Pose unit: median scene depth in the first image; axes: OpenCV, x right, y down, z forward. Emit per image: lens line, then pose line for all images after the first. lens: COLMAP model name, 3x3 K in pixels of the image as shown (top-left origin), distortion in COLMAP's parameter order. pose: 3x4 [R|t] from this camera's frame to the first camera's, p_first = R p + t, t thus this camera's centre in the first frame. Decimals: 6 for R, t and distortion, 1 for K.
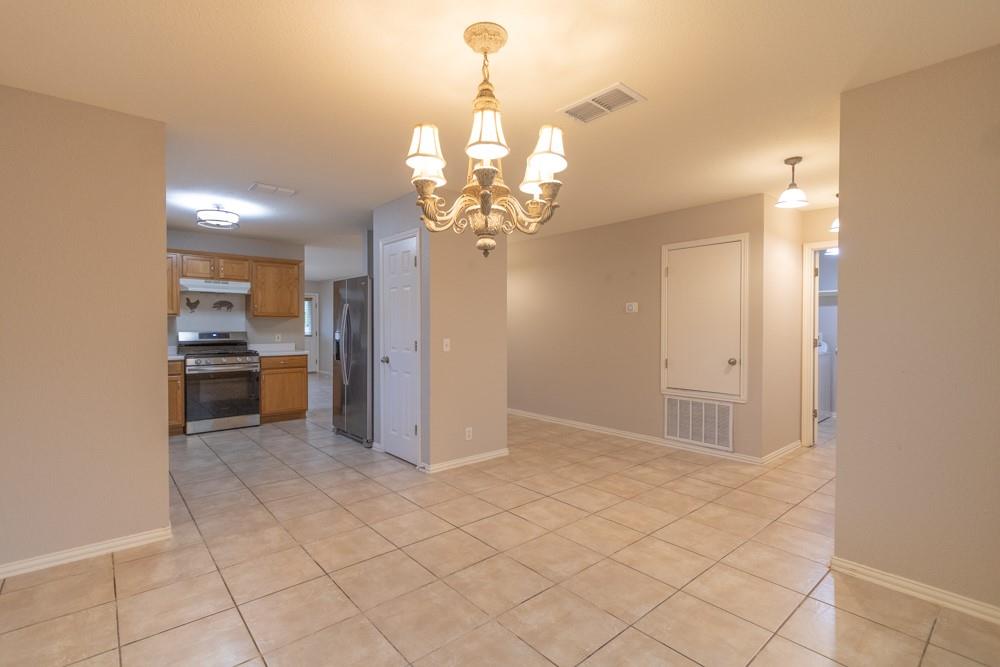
lens RADIAL K [[468.7, 0, 494.4], [0, 468.7, 333.8], [0, 0, 1]] dist [0.005323, -0.000947]
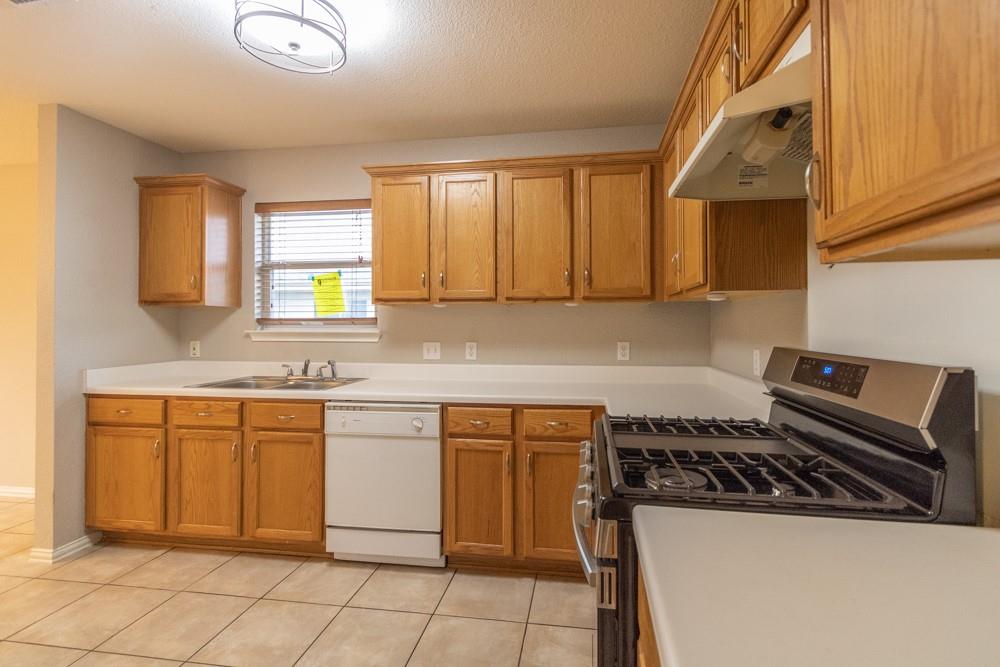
lens RADIAL K [[468.7, 0, 487.2], [0, 468.7, 313.9], [0, 0, 1]] dist [0.005323, -0.000947]
pose [[-0.754452, -0.009551, -0.656286, -0.360556], [-0.008033, 0.999954, -0.005318, -0.019939], [0.656306, 0.001260, -0.754494, 1.071293]]
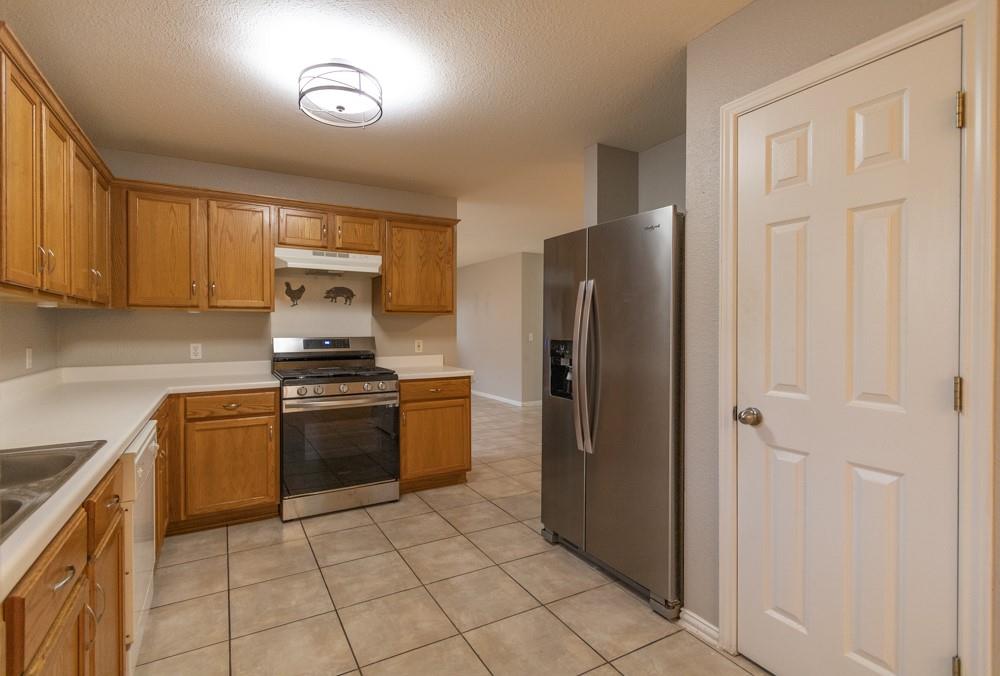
lens RADIAL K [[474.8, 0, 489.4], [0, 474.8, 332.1], [0, 0, 1]] dist [0.002821, -0.000406]
pose [[0.981272, -0.000512, -0.192629, -0.277681], [-0.000826, 0.999976, -0.006868, -0.007314], [0.192628, 0.006899, 0.981248, 0.447052]]
